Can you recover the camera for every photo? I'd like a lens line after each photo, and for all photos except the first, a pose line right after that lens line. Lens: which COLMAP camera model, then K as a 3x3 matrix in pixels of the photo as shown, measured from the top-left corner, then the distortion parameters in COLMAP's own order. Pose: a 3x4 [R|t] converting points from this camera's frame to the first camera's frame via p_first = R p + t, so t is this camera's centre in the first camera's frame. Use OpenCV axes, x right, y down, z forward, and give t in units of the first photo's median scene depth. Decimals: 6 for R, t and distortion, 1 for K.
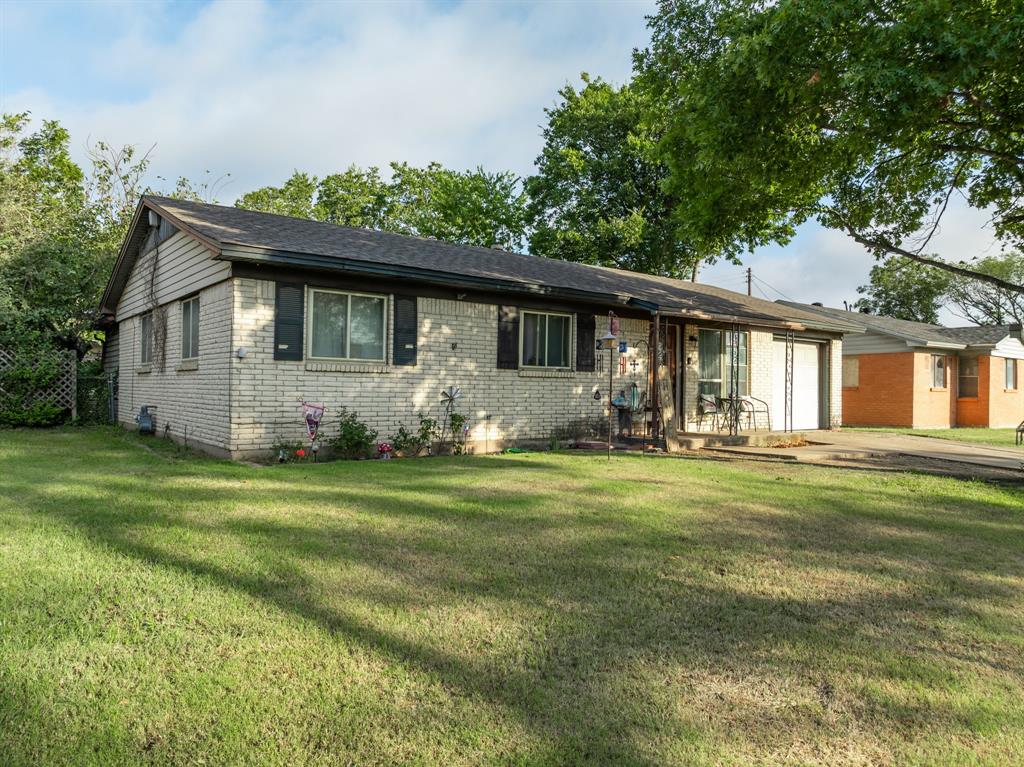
lens RADIAL K [[722.5, 0, 512.0], [0, 722.5, 383.5], [0, 0, 1]] dist [-0.038925, 0.026541]
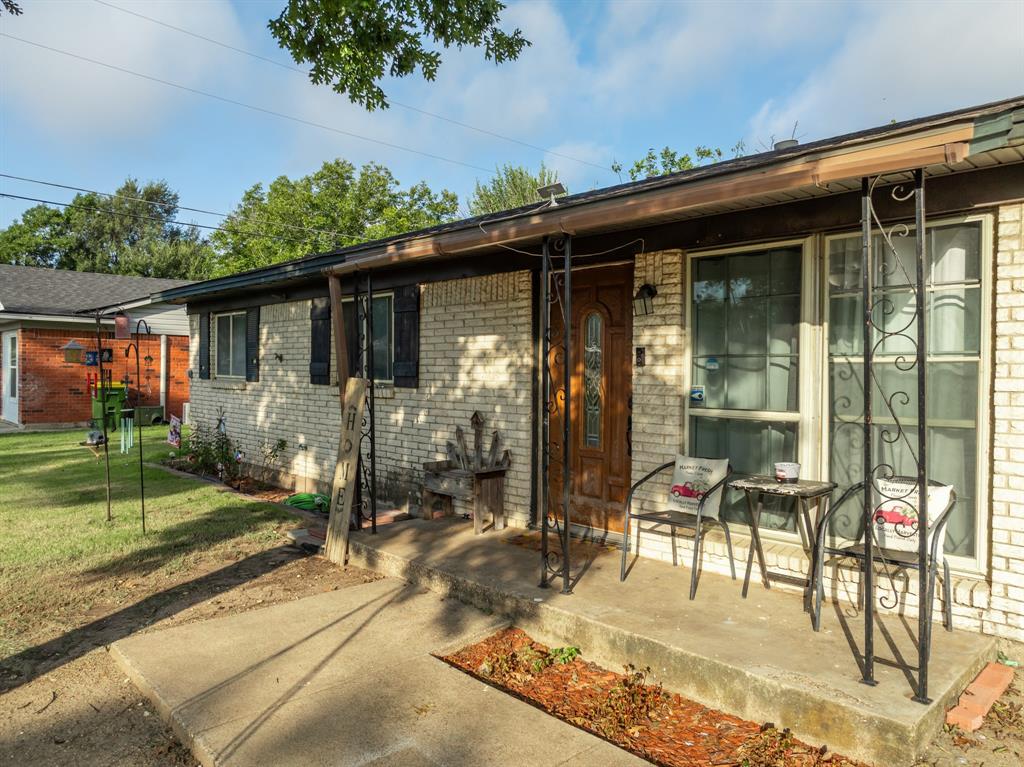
lens RADIAL K [[722.5, 0, 512.0], [0, 722.5, 383.5], [0, 0, 1]] dist [-0.038925, 0.026541]
pose [[0.095954, 0.004163, -0.995377, 0.737303], [-0.001721, 0.999990, 0.004017, -0.023176], [0.995384, 0.001327, 0.095960, 1.131847]]
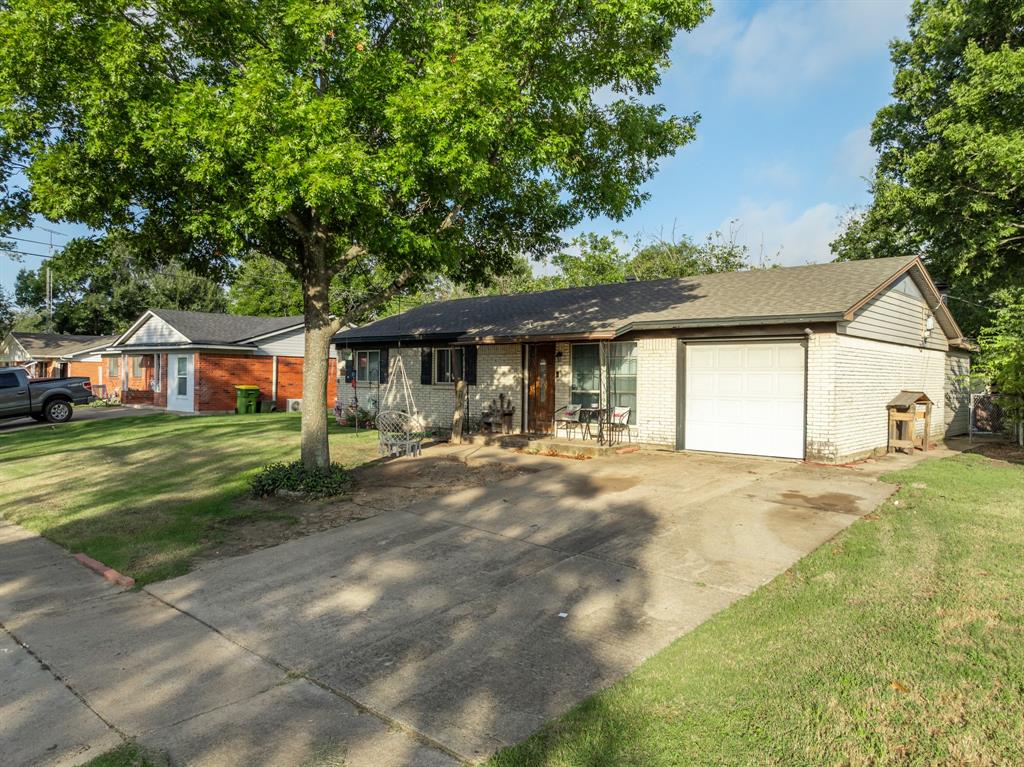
lens RADIAL K [[722.5, 0, 512.0], [0, 722.5, 383.5], [0, 0, 1]] dist [-0.038925, 0.026541]
pose [[0.162059, -0.006265, -0.986761, 1.696924], [-0.000819, 0.999979, -0.006484, -0.011235], [0.986781, 0.001859, 0.162050, 0.932857]]
